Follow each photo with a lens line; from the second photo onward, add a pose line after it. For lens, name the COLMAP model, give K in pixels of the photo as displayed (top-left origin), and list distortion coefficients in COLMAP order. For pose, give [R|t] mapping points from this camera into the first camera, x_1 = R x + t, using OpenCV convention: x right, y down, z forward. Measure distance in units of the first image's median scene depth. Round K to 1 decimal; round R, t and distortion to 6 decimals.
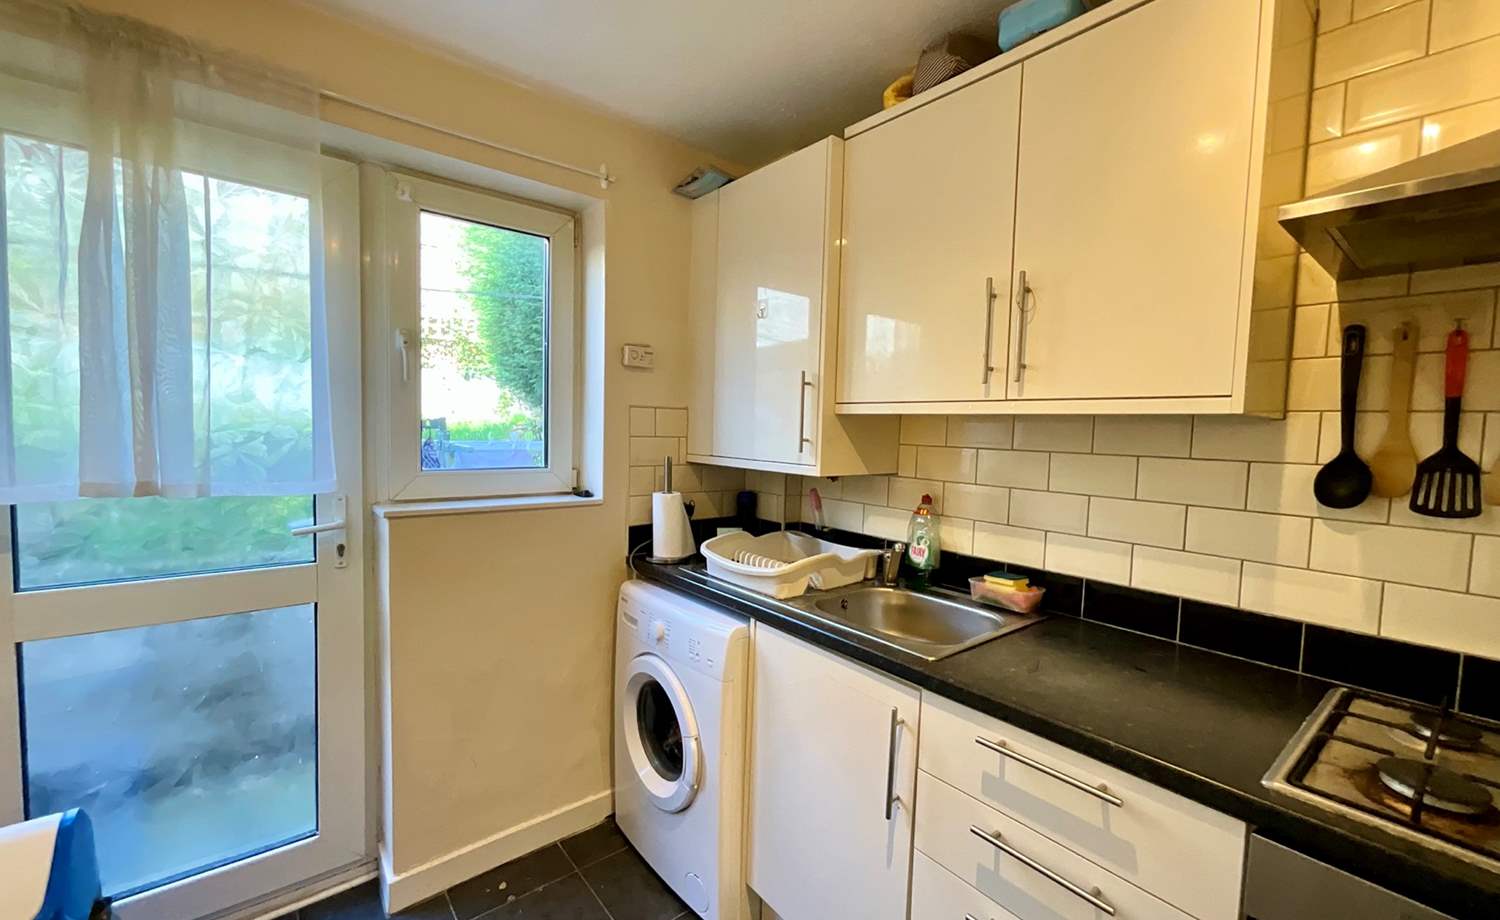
lens RADIAL K [[605.9, 0, 750.0], [0, 605.9, 460.0], [0, 0, 1]] dist [-0.000389, -0.000011]
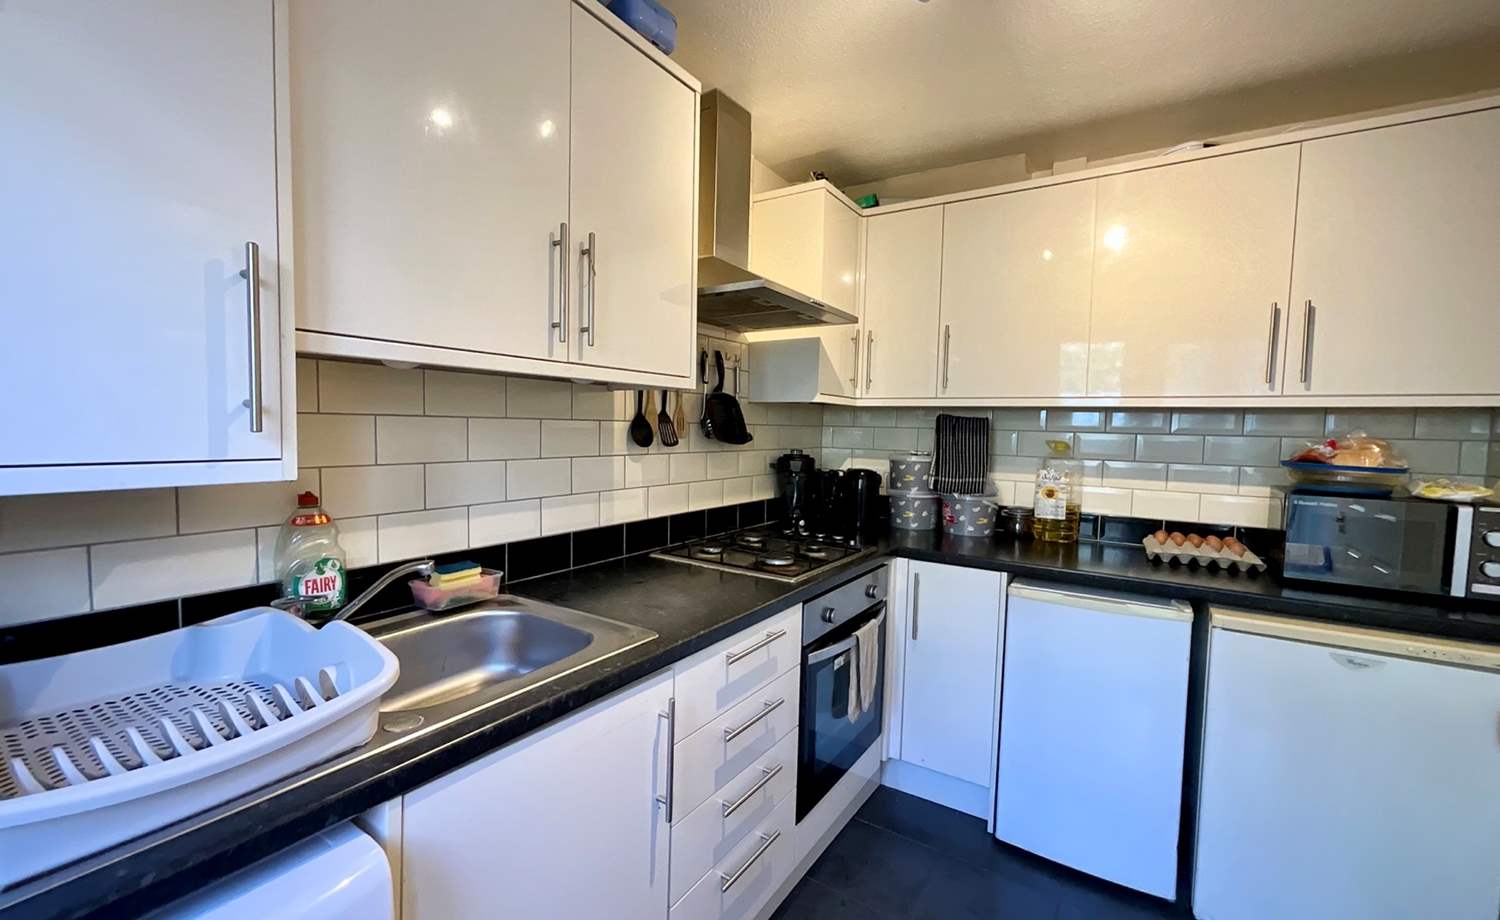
lens RADIAL K [[634.8, 0, 750.0], [0, 634.8, 460.0], [0, 0, 1]] dist [-0.000832, -0.000034]
pose [[-0.297560, -0.089171, 0.950530, -0.653944], [0.020798, 0.994787, 0.099833, -0.044217], [-0.954476, 0.049476, -0.294154, 1.101753]]
